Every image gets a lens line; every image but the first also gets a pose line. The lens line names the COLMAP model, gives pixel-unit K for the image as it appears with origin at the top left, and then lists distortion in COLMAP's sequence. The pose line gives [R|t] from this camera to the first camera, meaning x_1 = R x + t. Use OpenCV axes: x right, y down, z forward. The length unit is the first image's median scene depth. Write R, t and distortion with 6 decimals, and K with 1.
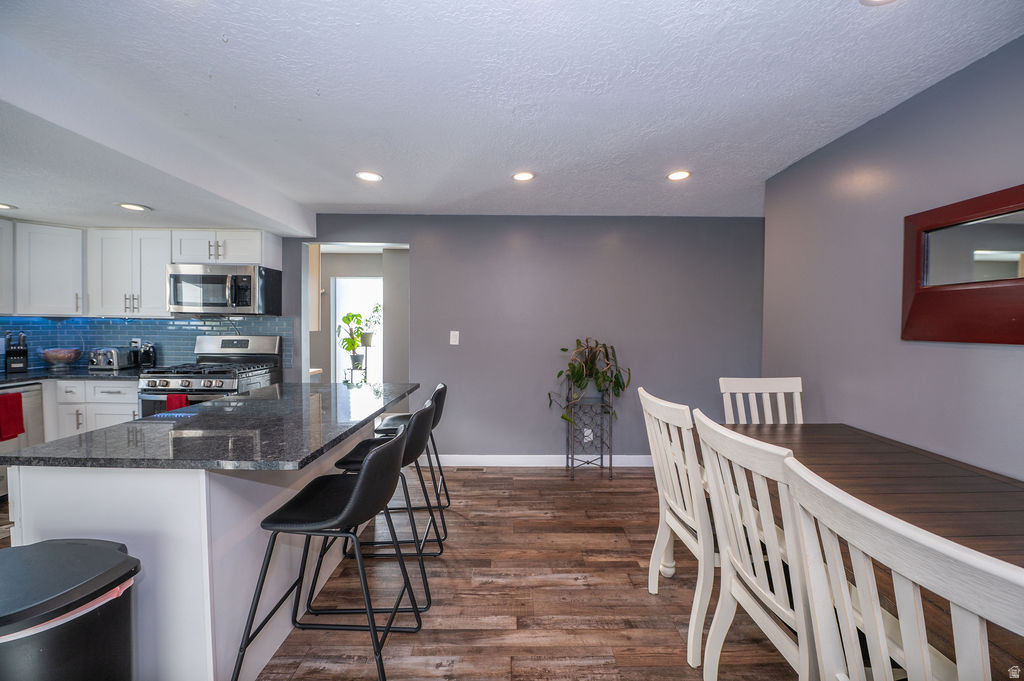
lens RADIAL K [[416.0, 0, 517.4], [0, 416.0, 336.1], [0, 0, 1]] dist [-0.014792, -0.000198]
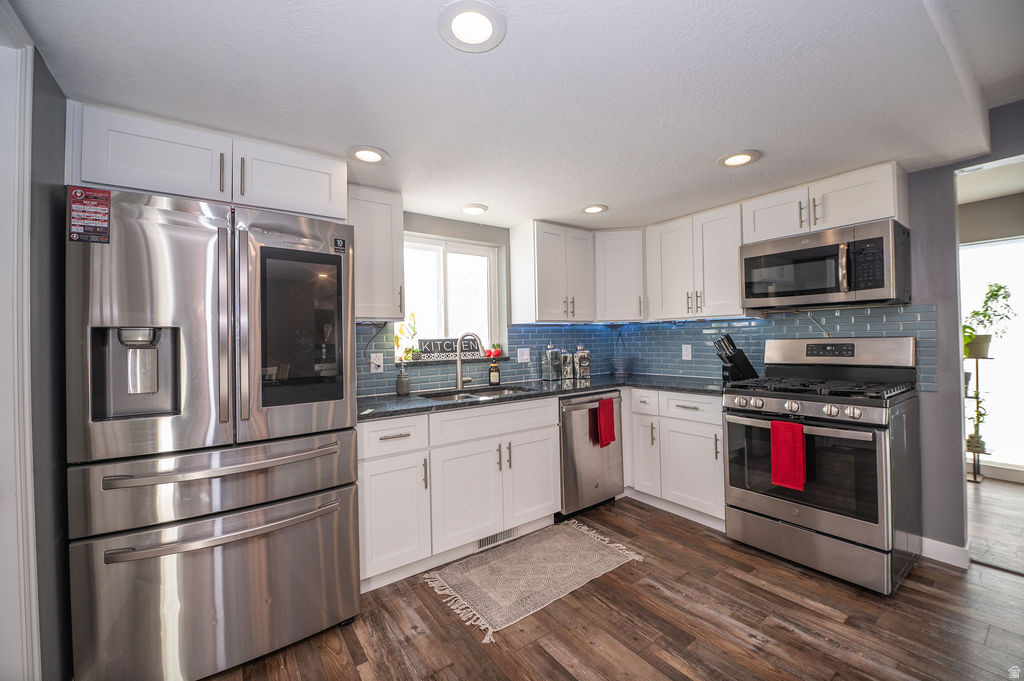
lens RADIAL K [[413.7, 0, 510.8], [0, 413.7, 335.3], [0, 0, 1]] dist [0.034244, -0.018893]
pose [[0.577694, -0.034574, -0.815521, -0.465007], [0.004096, 0.999213, -0.039460, 0.021179], [0.816243, 0.019455, 0.577381, 0.199157]]
